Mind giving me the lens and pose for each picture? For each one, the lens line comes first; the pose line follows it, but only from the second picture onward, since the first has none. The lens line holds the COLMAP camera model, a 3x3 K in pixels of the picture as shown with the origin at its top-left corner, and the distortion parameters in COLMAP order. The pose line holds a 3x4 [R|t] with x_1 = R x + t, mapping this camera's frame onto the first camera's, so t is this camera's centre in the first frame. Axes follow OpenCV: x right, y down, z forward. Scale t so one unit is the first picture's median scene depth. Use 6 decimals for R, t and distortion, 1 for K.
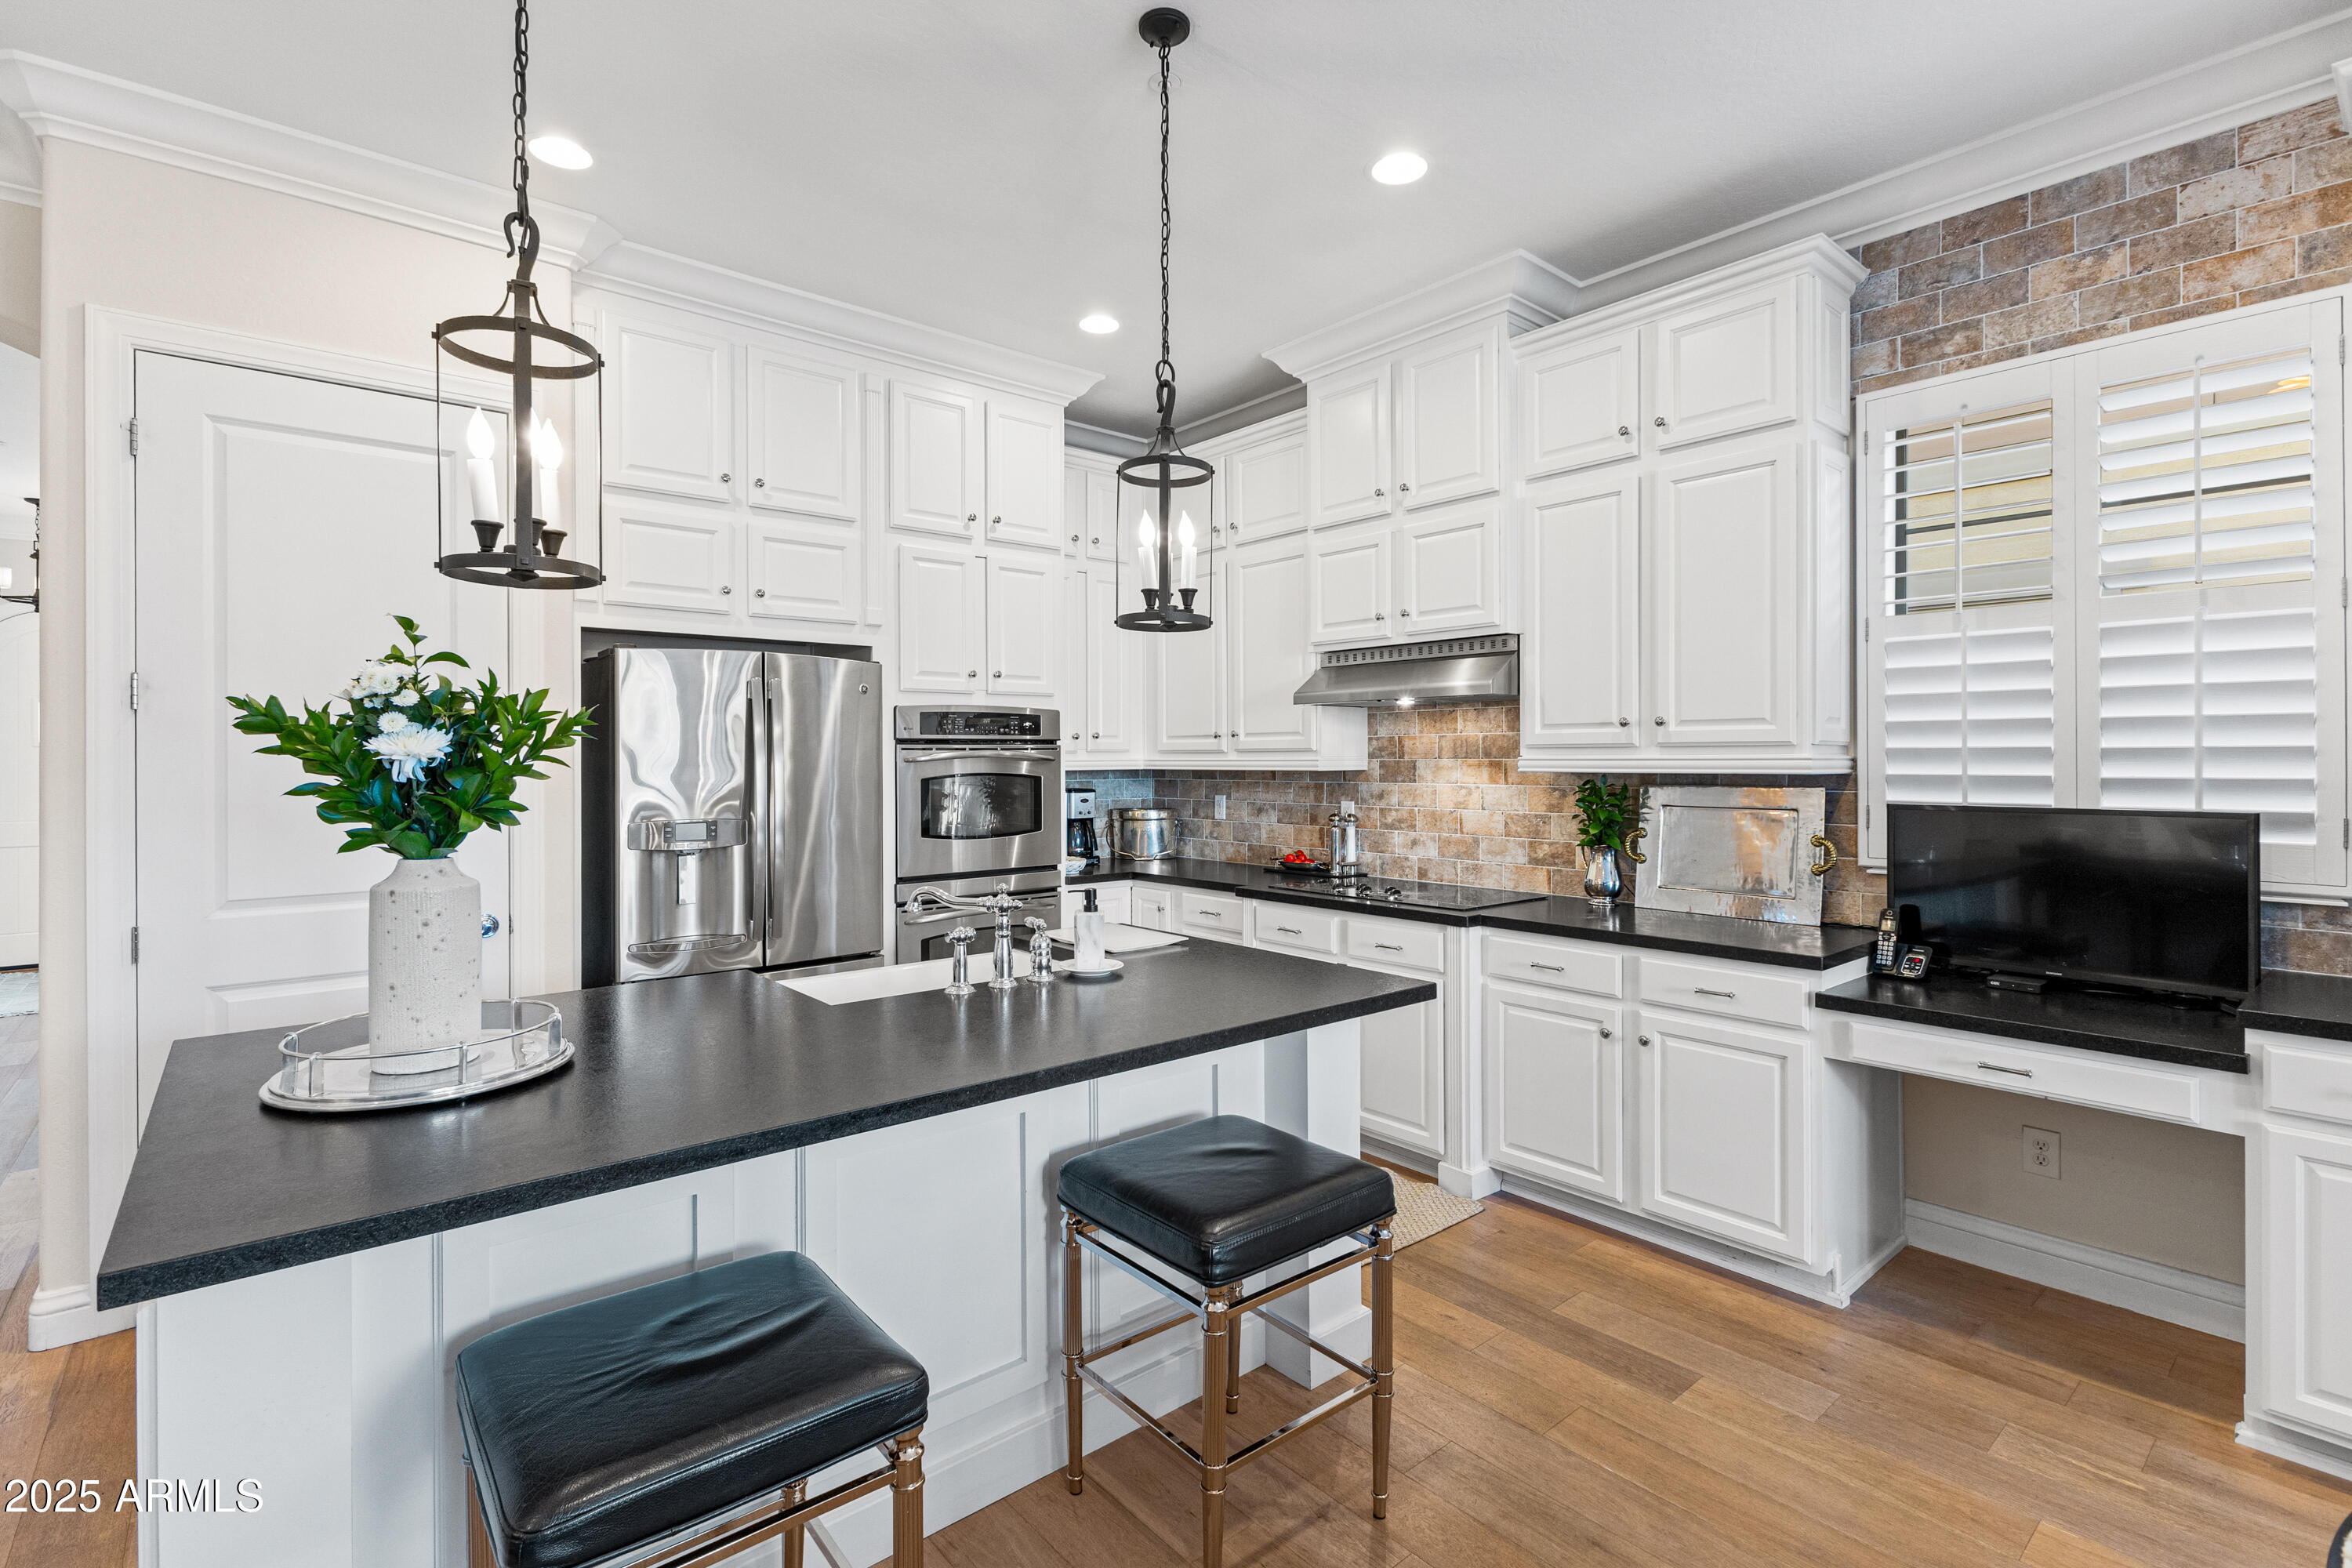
lens RADIAL K [[1087.8, 0, 1174.0], [0, 1087.8, 759.0], [0, 0, 1]] dist [-0.002052, -0.000027]
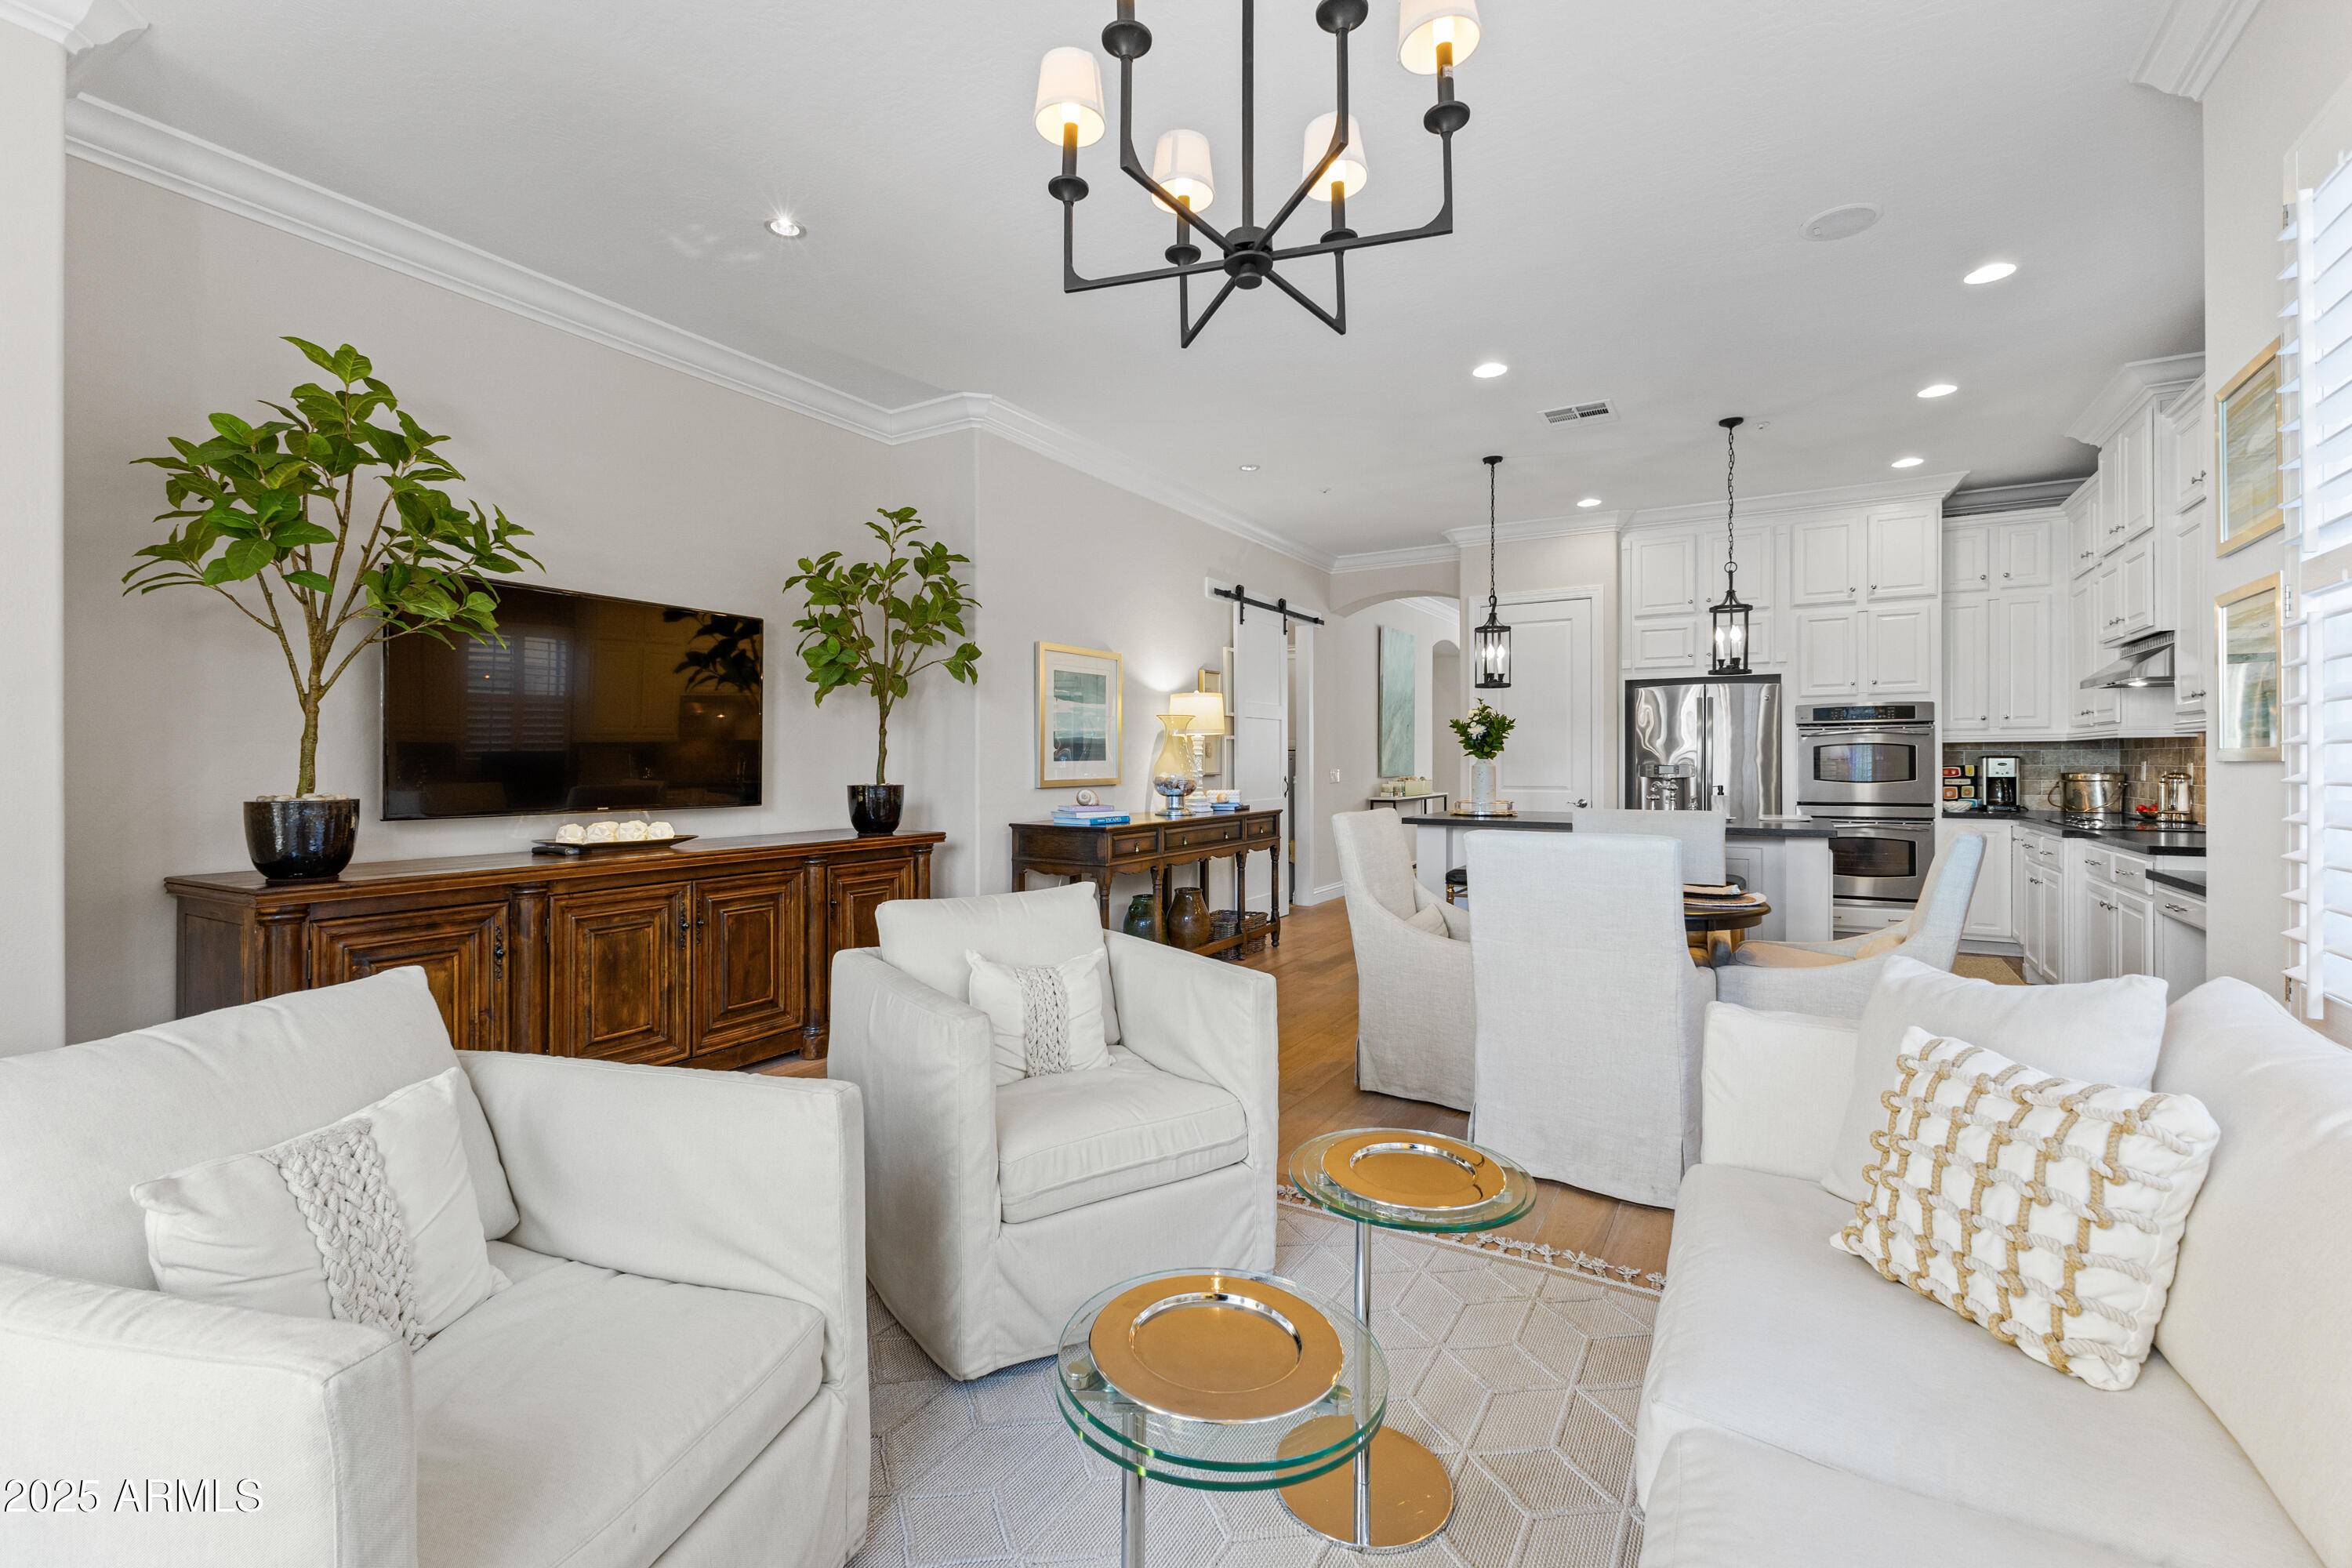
lens RADIAL K [[1027.9, 0, 1167.0], [0, 1027.9, 770.3], [0, 0, 1]] dist [0.024972, -0.001969]
pose [[0.332011, 0.008881, -0.943234, 0.943078], [0.001466, 0.999950, 0.009931, 0.036365], [0.943275, -0.004680, 0.331981, -0.507623]]
